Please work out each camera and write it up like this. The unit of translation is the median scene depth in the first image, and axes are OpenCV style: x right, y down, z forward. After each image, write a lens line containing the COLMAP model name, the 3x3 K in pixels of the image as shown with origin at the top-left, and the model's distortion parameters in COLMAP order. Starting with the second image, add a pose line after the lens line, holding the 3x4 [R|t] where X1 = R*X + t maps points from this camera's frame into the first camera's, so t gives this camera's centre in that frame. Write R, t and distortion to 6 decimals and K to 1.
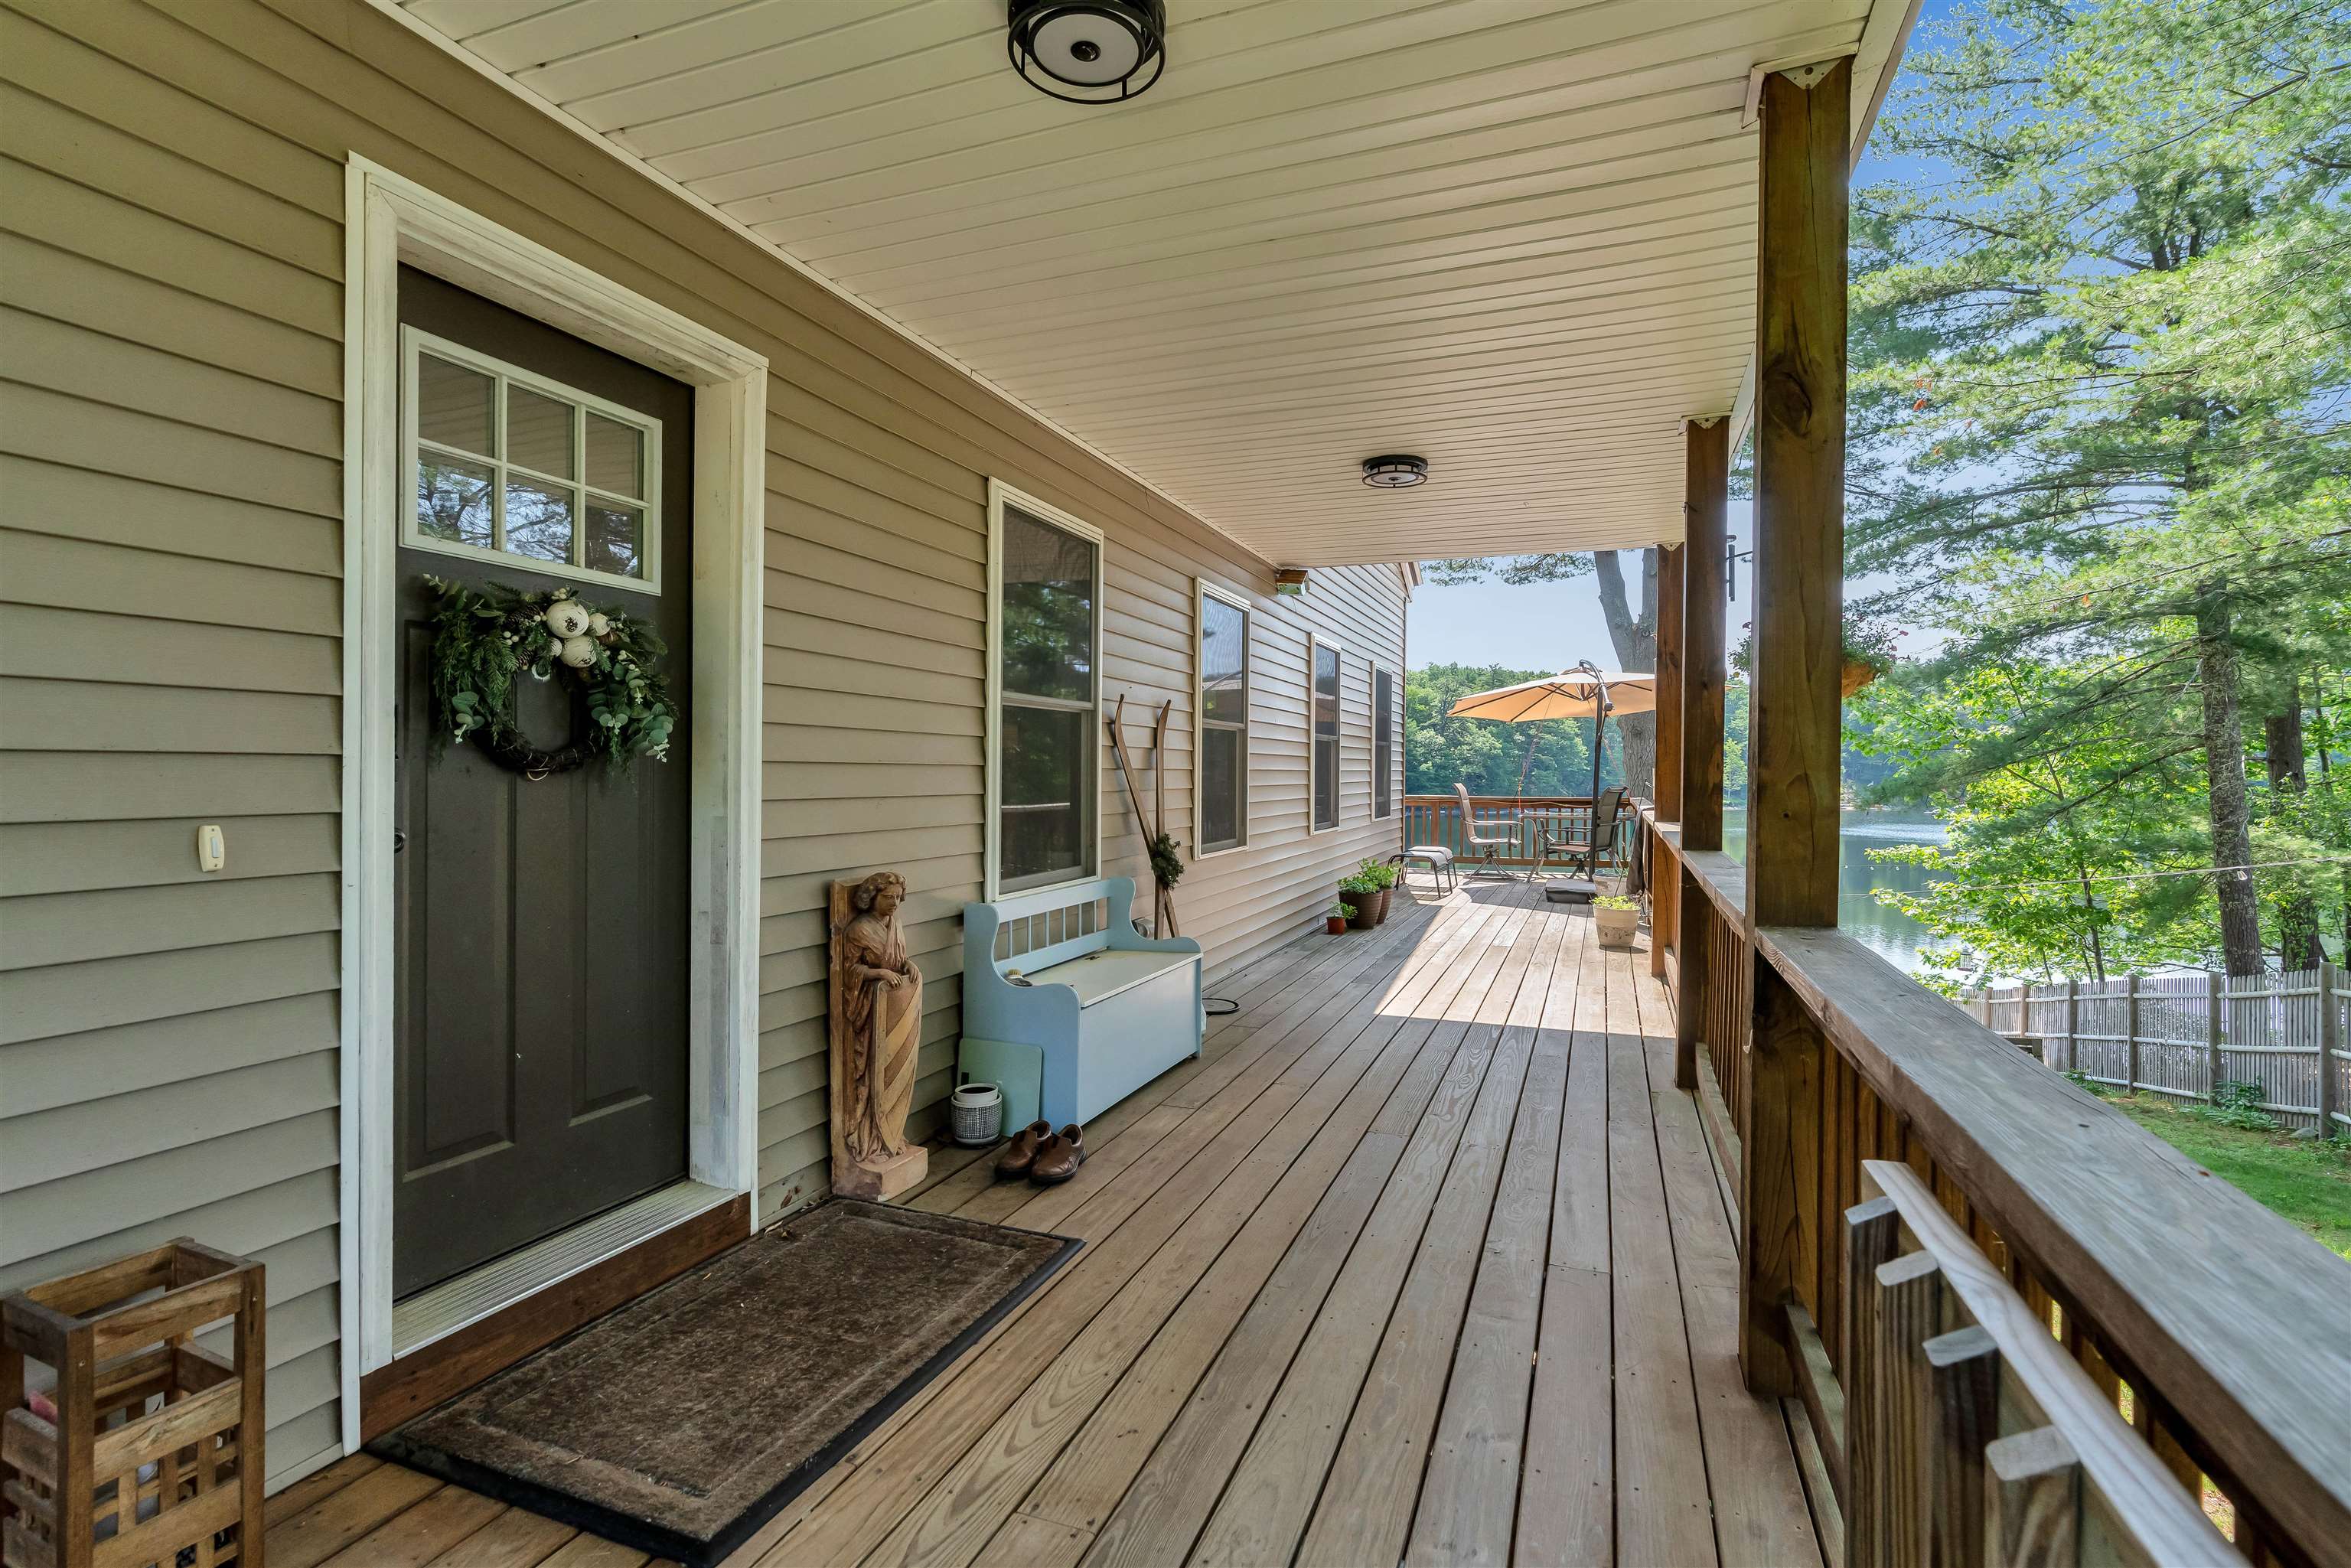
lens RADIAL K [[1098.8, 0, 1175.5], [0, 1098.8, 784.0], [0, 0, 1]] dist [-0.000882, 0.000035]
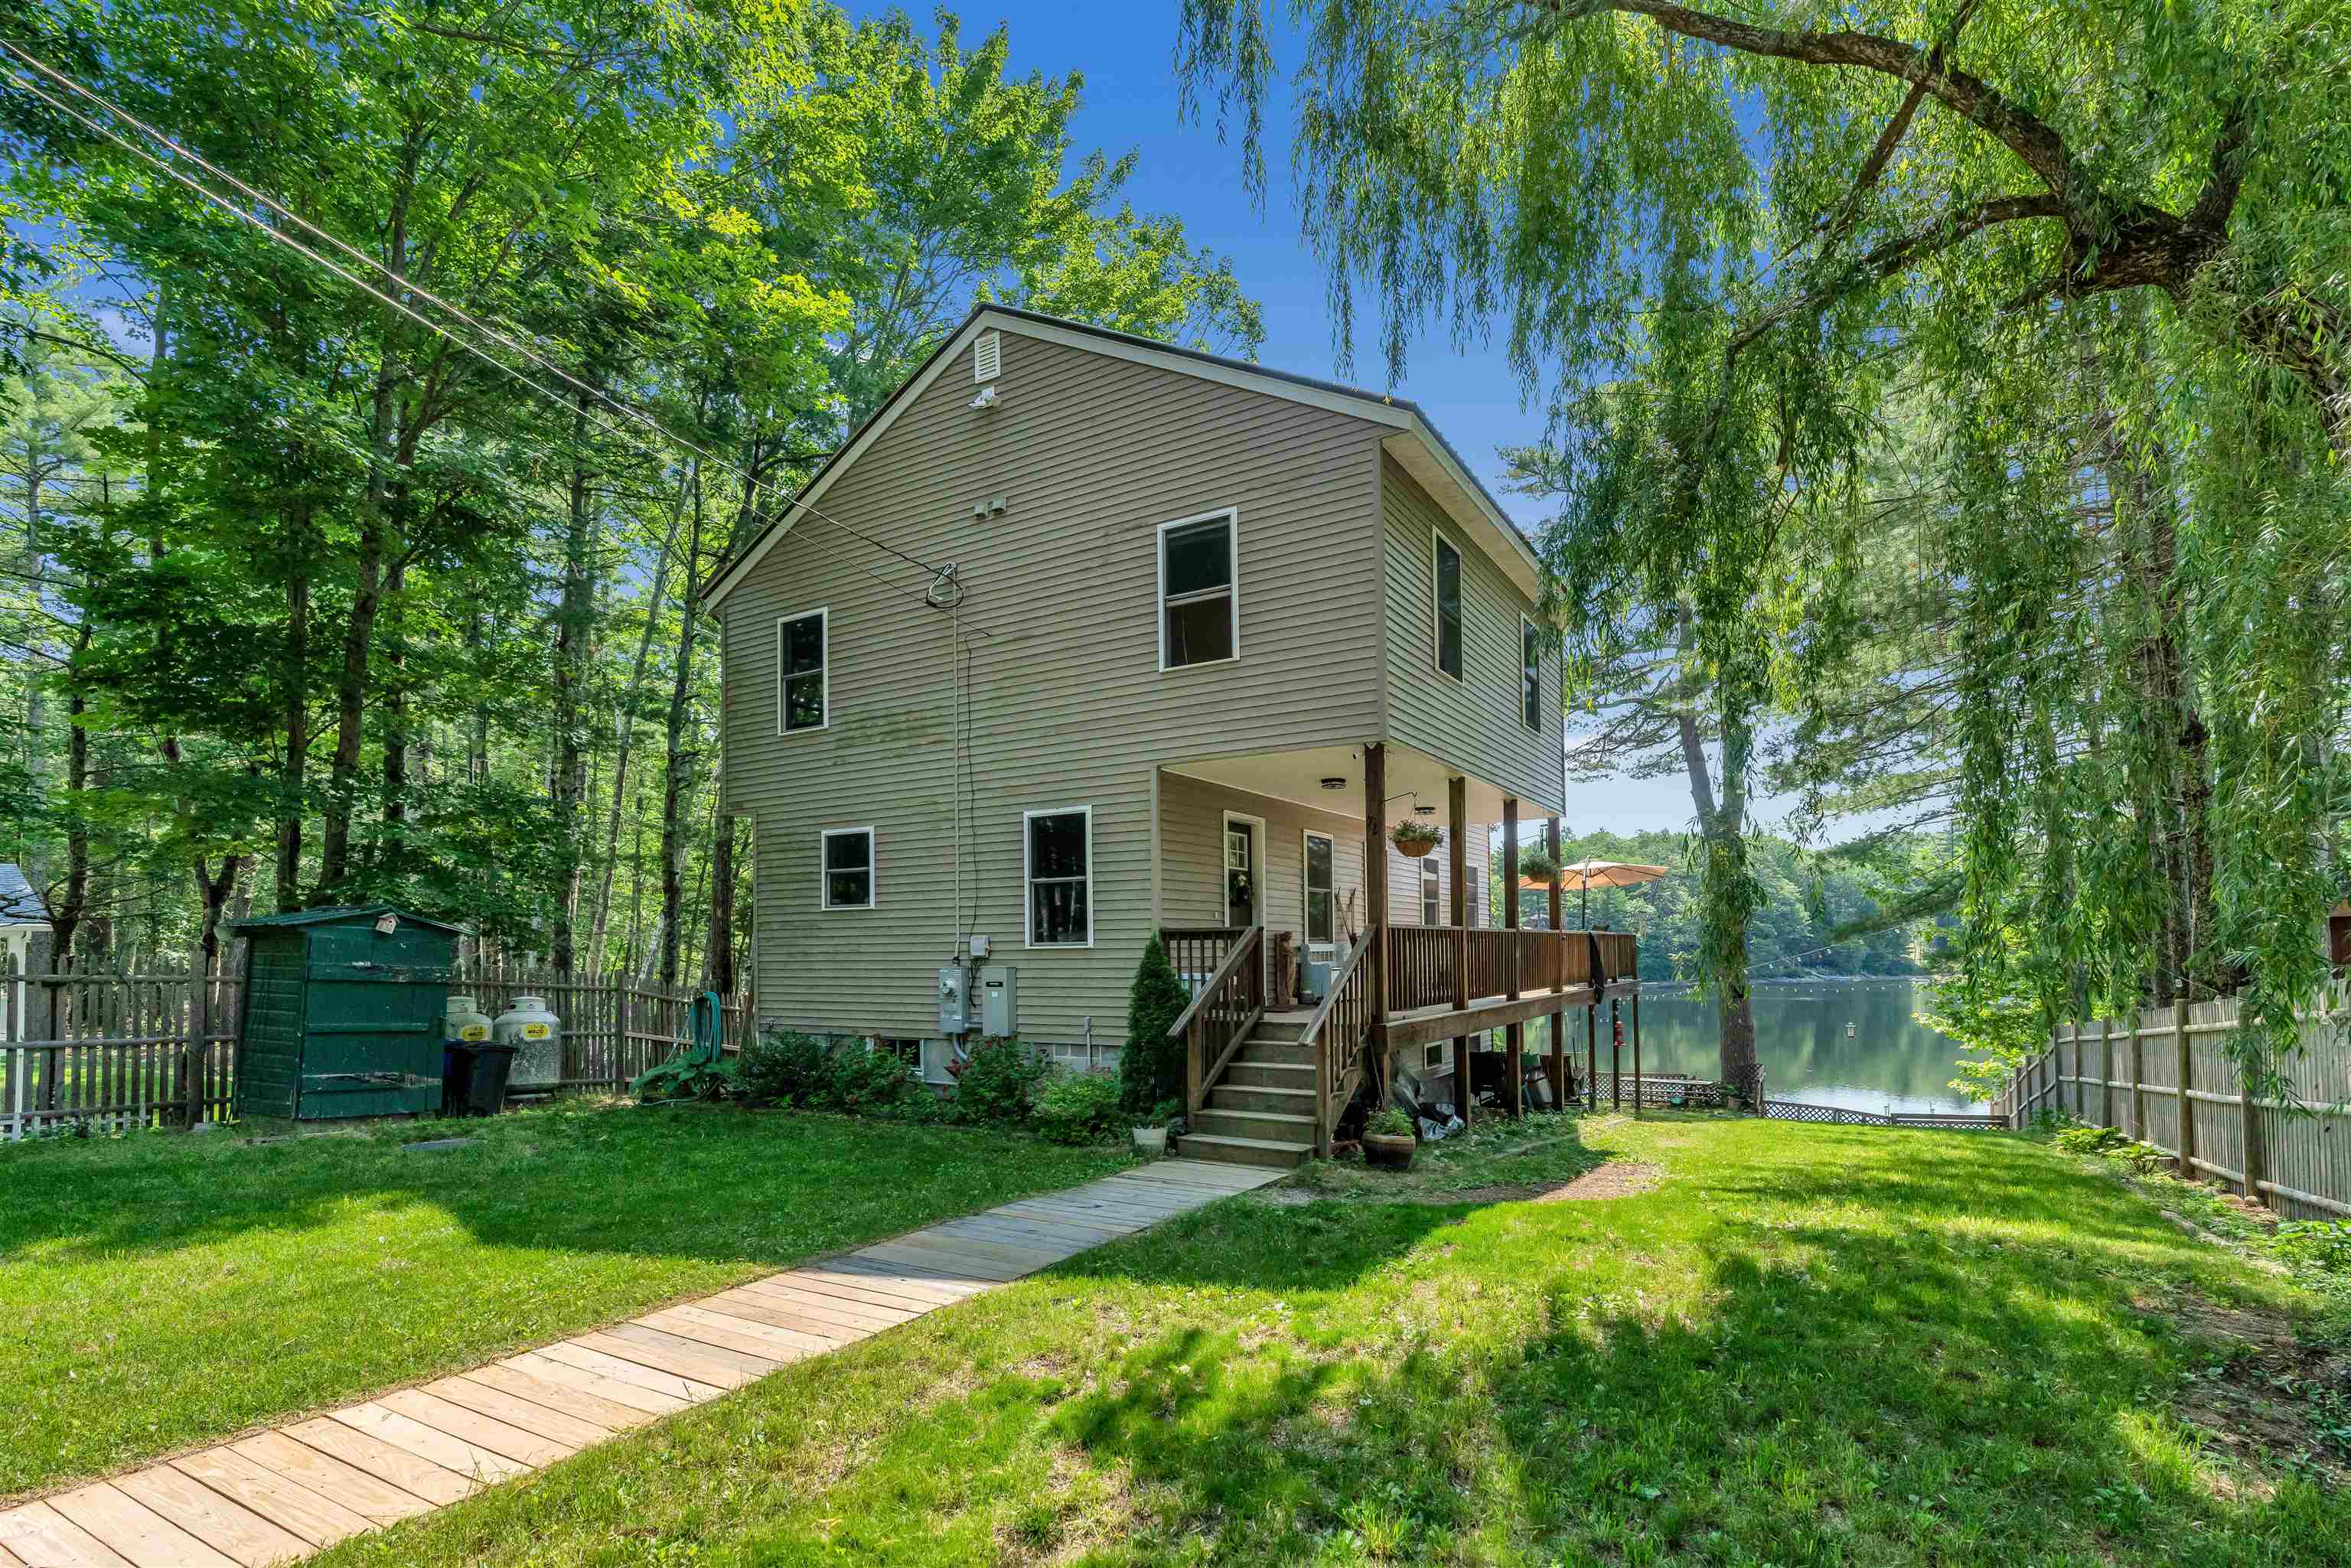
lens RADIAL K [[1098.8, 0, 1175.5], [0, 1098.8, 784.0], [0, 0, 1]] dist [-0.000882, 0.000035]
pose [[0.983833, -0.043829, -0.173645, 0.007816], [0.015187, 0.986517, -0.162955, 0.024732], [0.178445, 0.157683, 0.971233, -0.390568]]
